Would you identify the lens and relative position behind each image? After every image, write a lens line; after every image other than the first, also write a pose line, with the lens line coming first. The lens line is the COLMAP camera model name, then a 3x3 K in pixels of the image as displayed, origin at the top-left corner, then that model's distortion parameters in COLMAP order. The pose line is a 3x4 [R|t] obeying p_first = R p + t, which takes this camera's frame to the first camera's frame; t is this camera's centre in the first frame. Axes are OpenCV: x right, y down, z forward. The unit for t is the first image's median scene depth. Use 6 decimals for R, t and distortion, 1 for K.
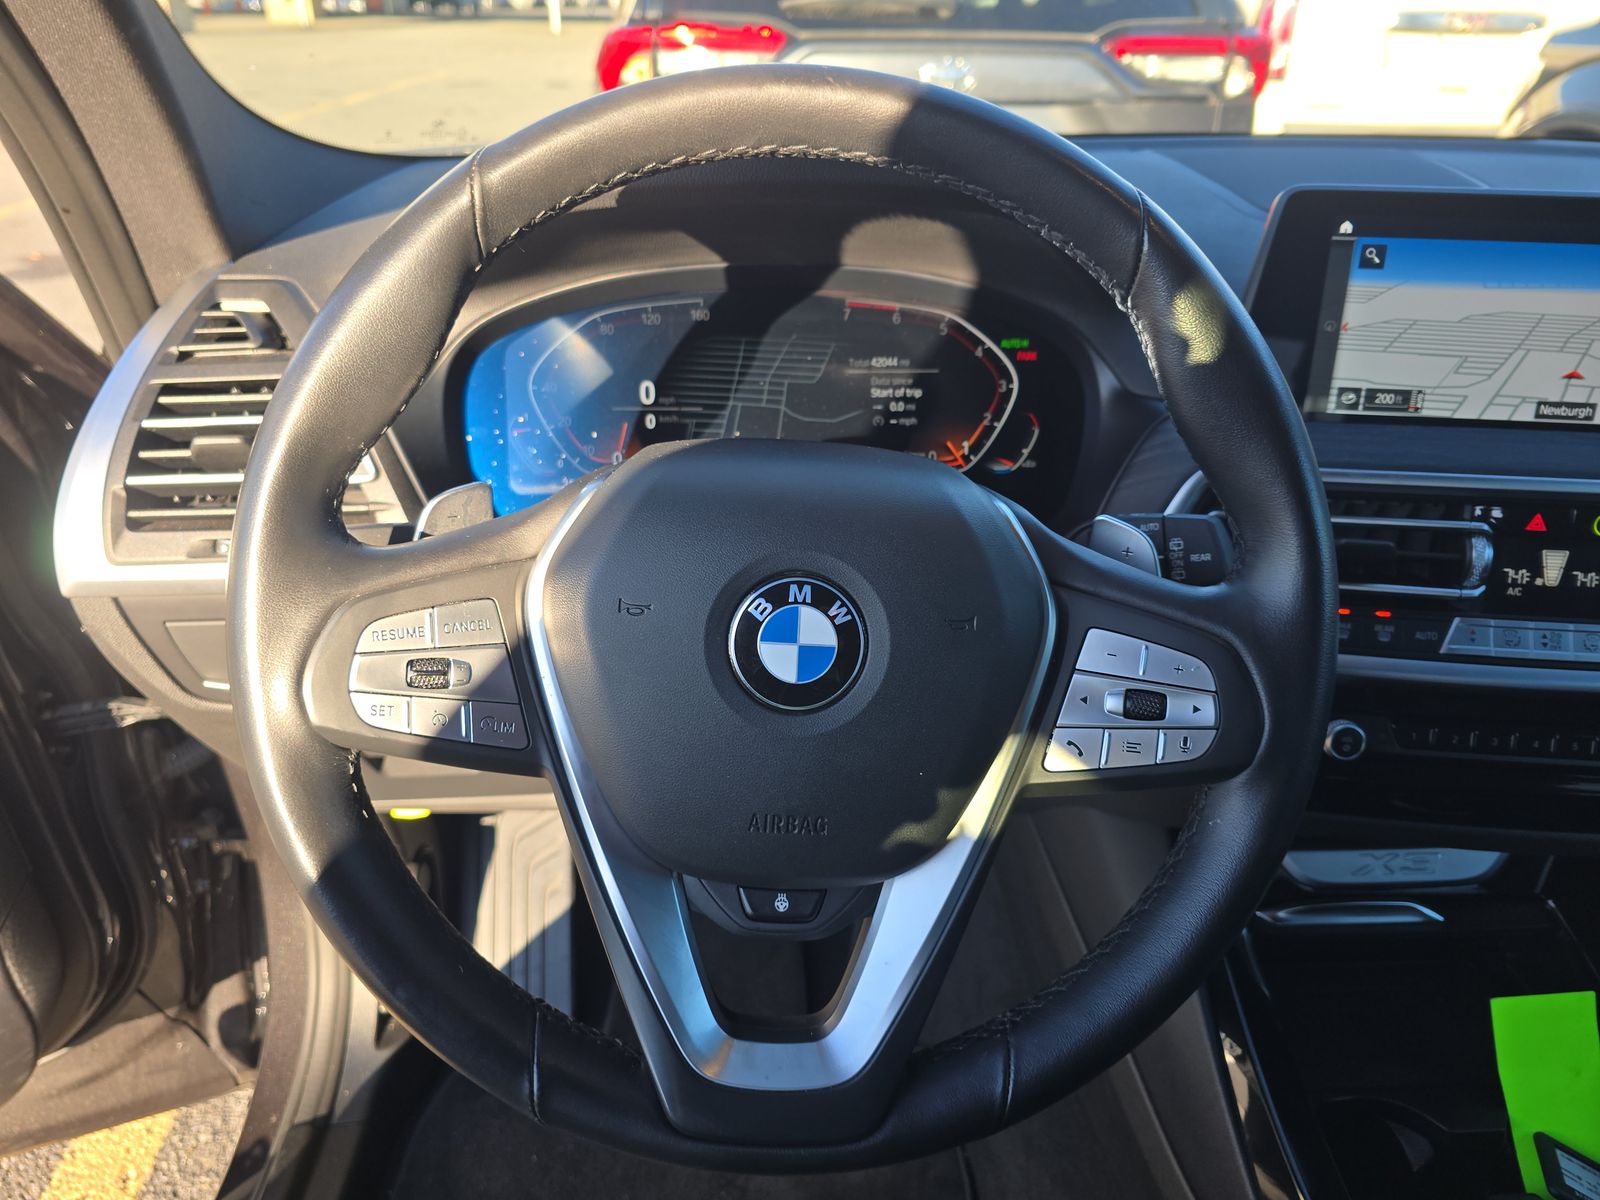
lens RADIAL K [[1078.6, 0, 795.6], [0, 1078.6, 604.4], [0, 0, 1]] dist [0.007896, -0.025544]
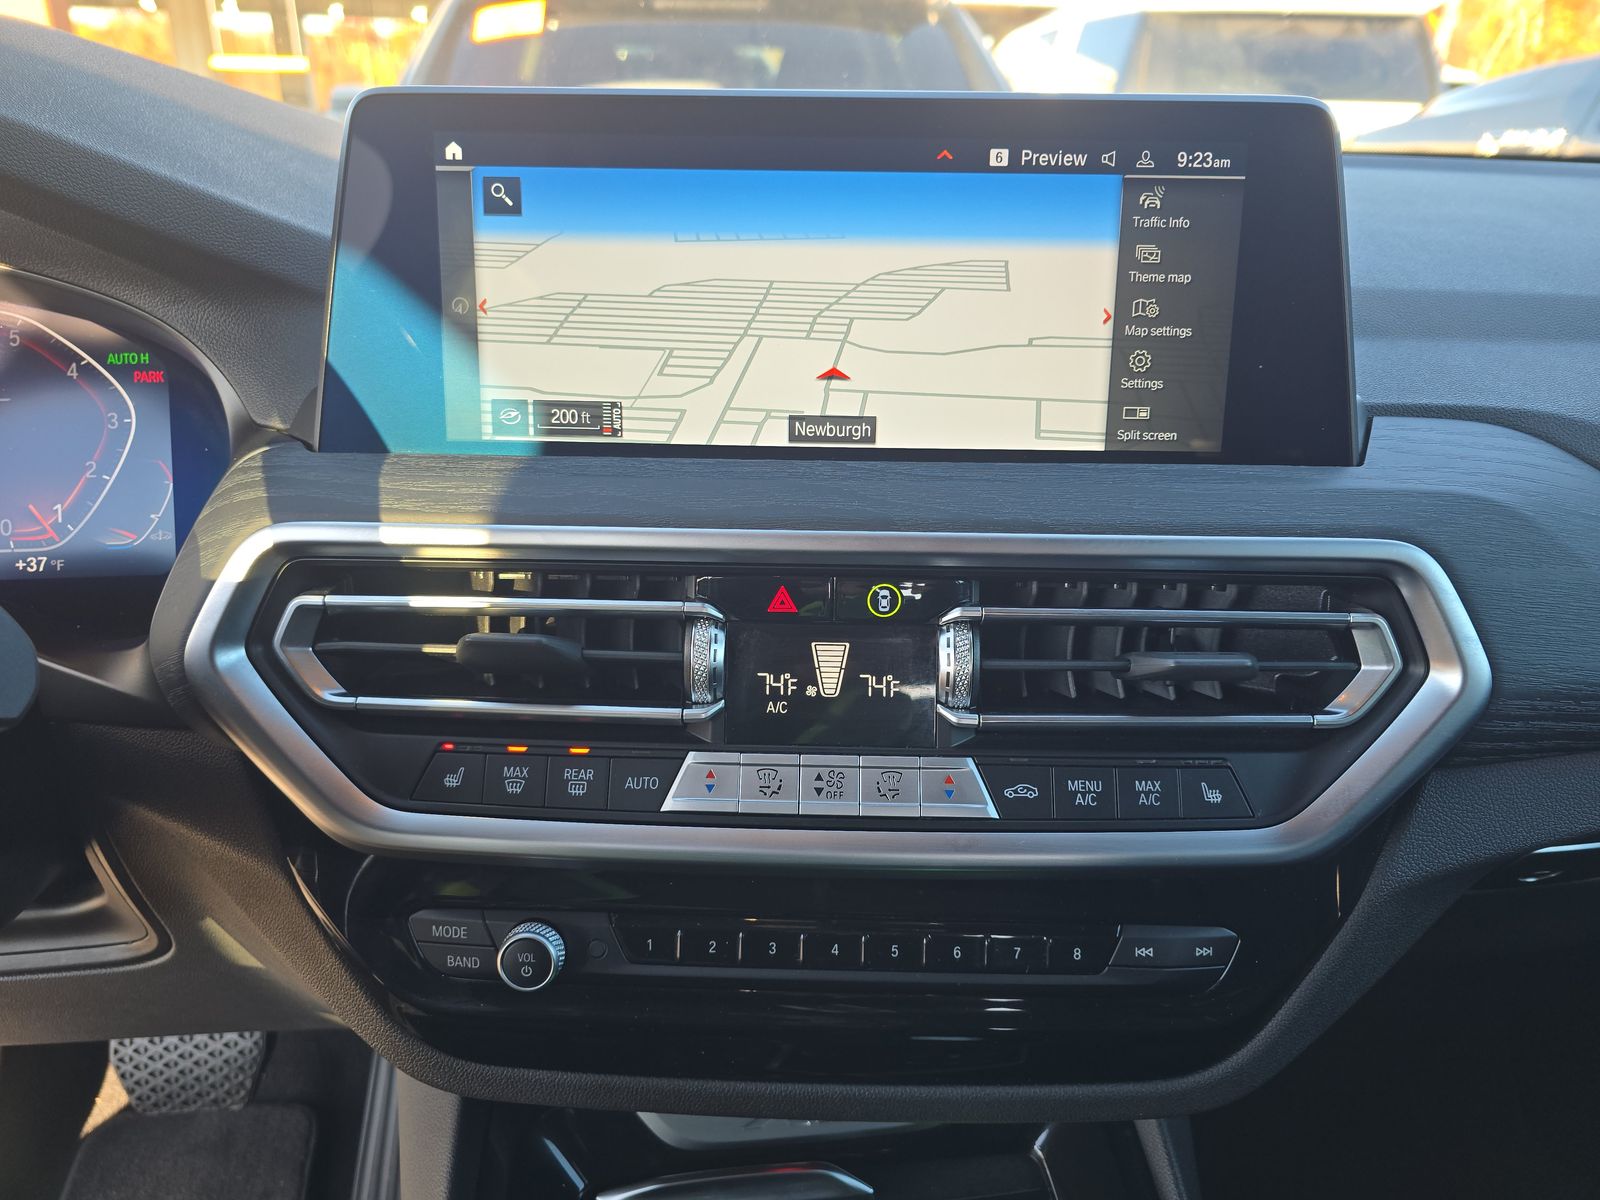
lens RADIAL K [[1078.6, 0, 800.5], [0, 1078.6, 605.4], [0, 0, 1]] dist [0.007896, -0.025544]
pose [[0.995064, -0.025112, 0.096006, 0.622530], [0.035332, 0.993708, -0.106281, -0.003854], [-0.092733, 0.109149, 0.989690, 0.357483]]
